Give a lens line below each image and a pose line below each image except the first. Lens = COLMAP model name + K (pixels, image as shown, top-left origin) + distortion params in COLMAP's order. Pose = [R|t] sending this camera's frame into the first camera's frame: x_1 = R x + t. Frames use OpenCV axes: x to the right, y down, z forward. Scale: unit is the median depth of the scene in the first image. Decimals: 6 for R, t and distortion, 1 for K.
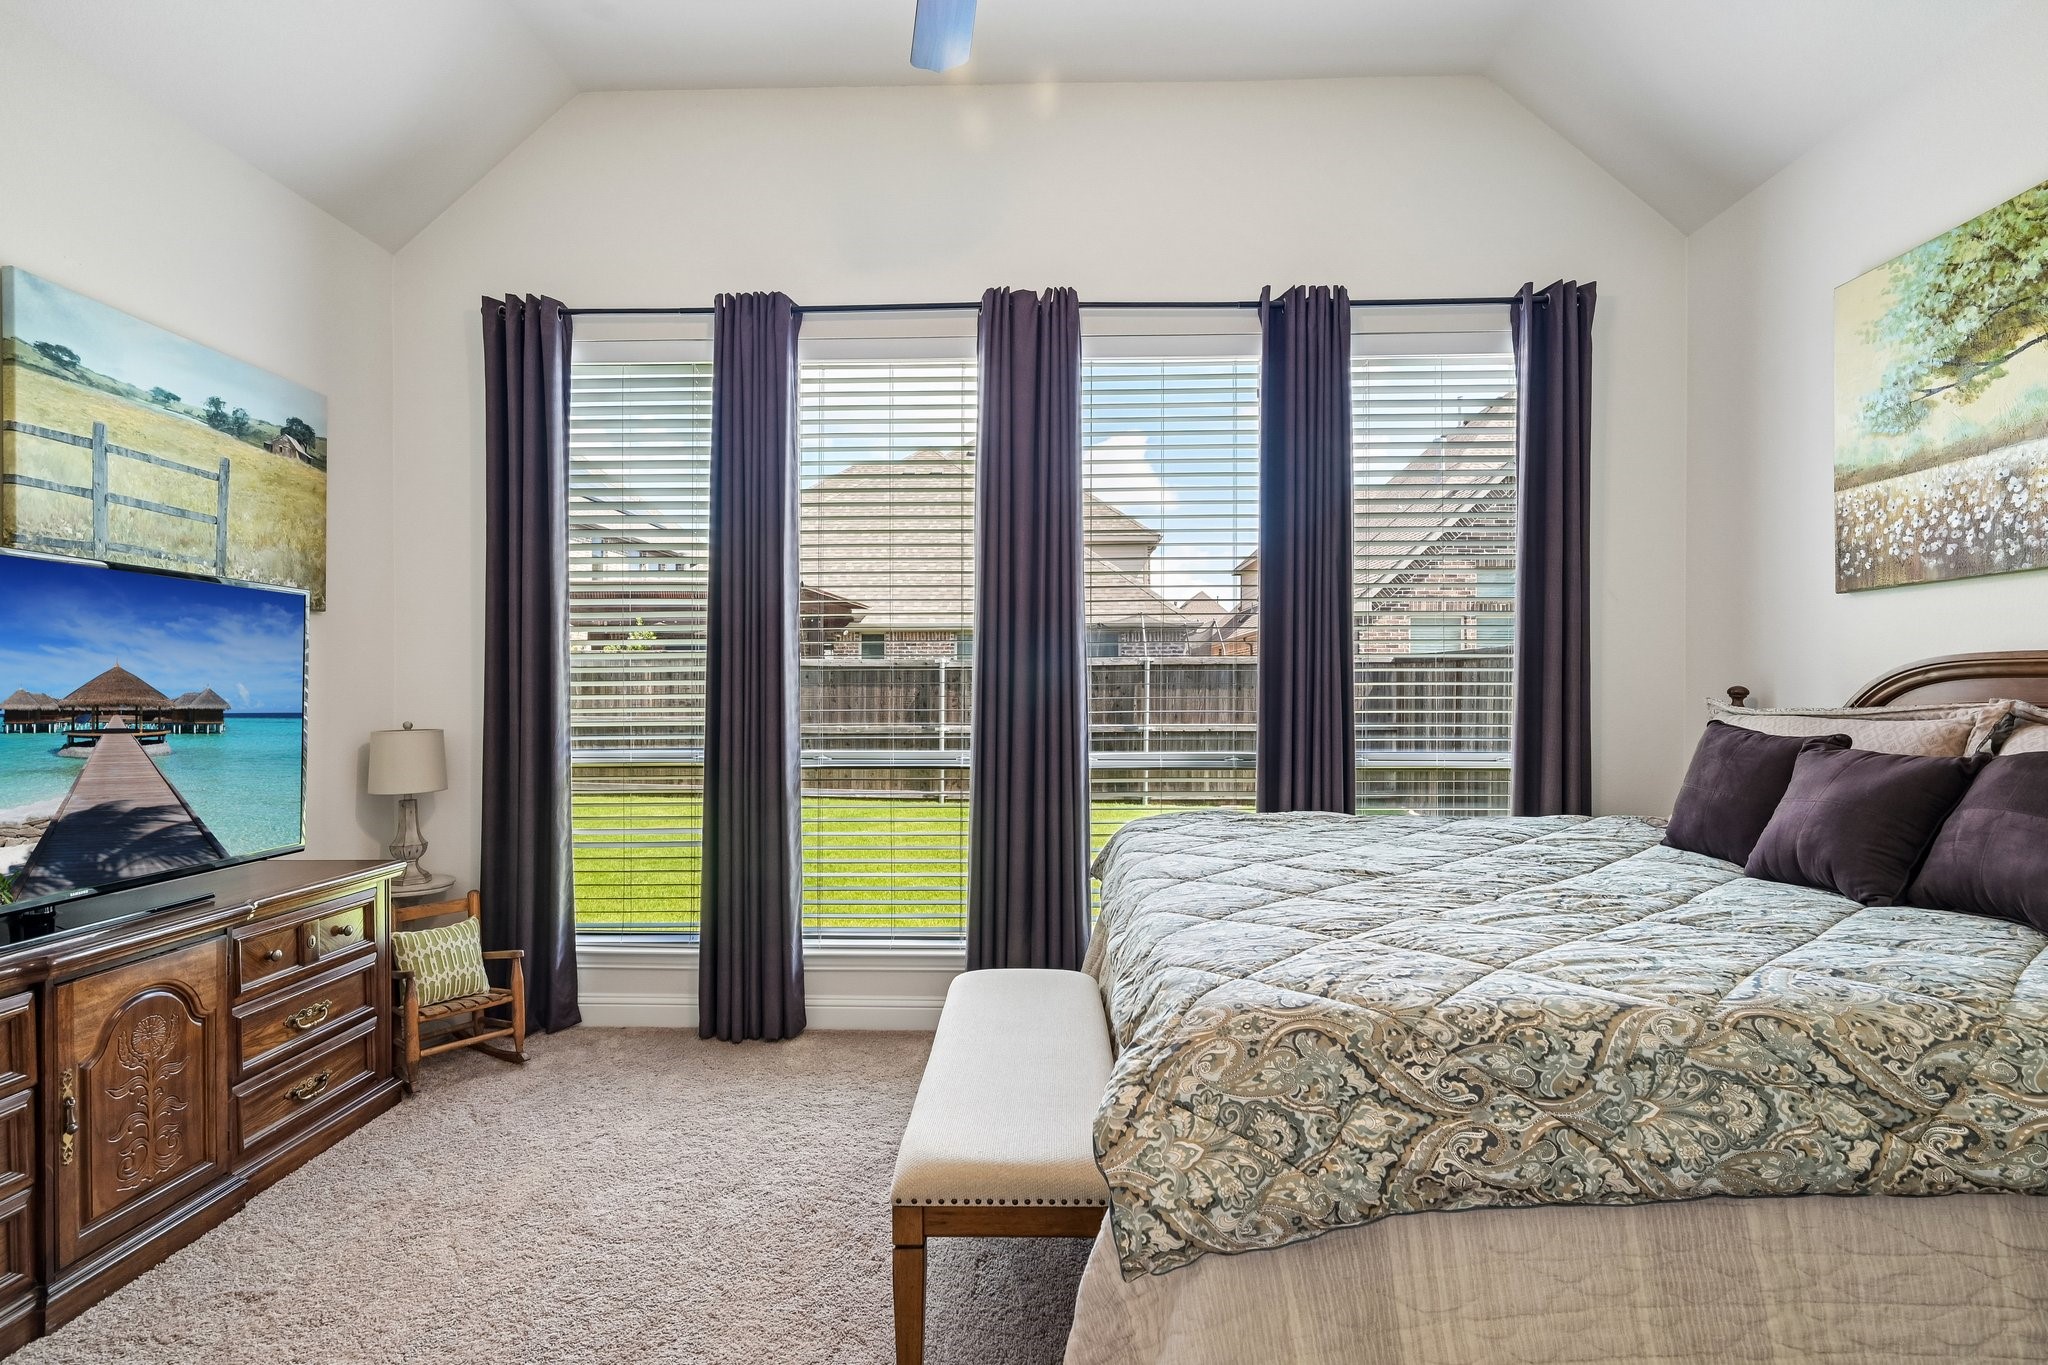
lens RADIAL K [[952.2, 0, 1030.6], [0, 952.2, 691.9], [0, 0, 1]] dist [0.002424, -0.001712]
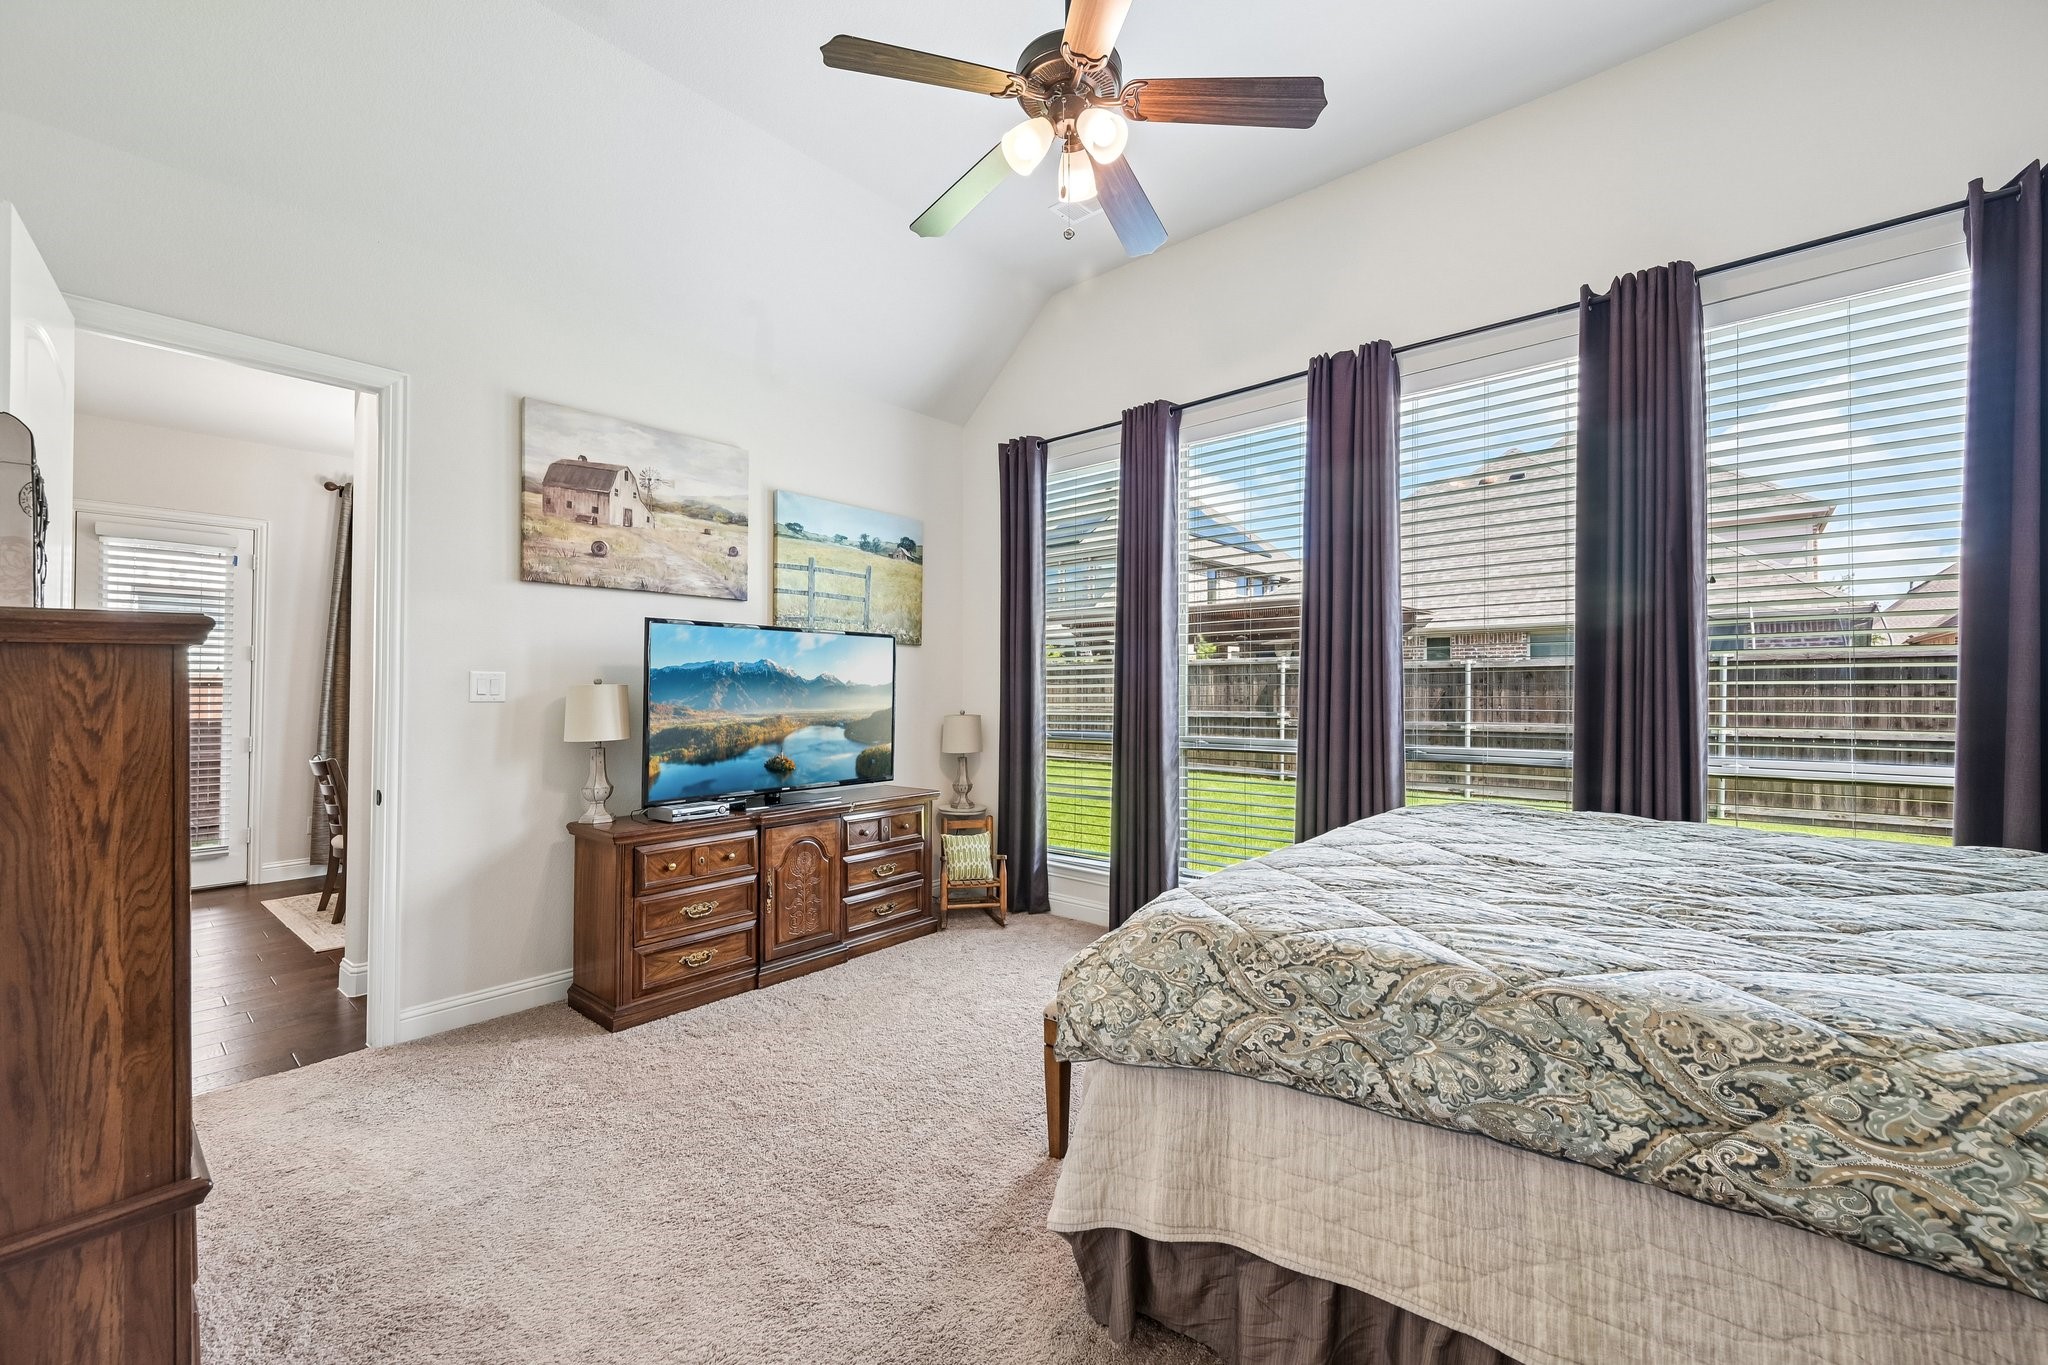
lens RADIAL K [[827.3, 0, 1027.0], [0, 827.3, 686.7], [0, 0, 1]] dist [-0.005149, -0.000409]
pose [[0.773482, -0.004595, -0.633802, 0.484624], [0.000255, 0.999976, -0.006939, 0.000961], [0.633818, 0.005205, 0.773464, -0.054043]]
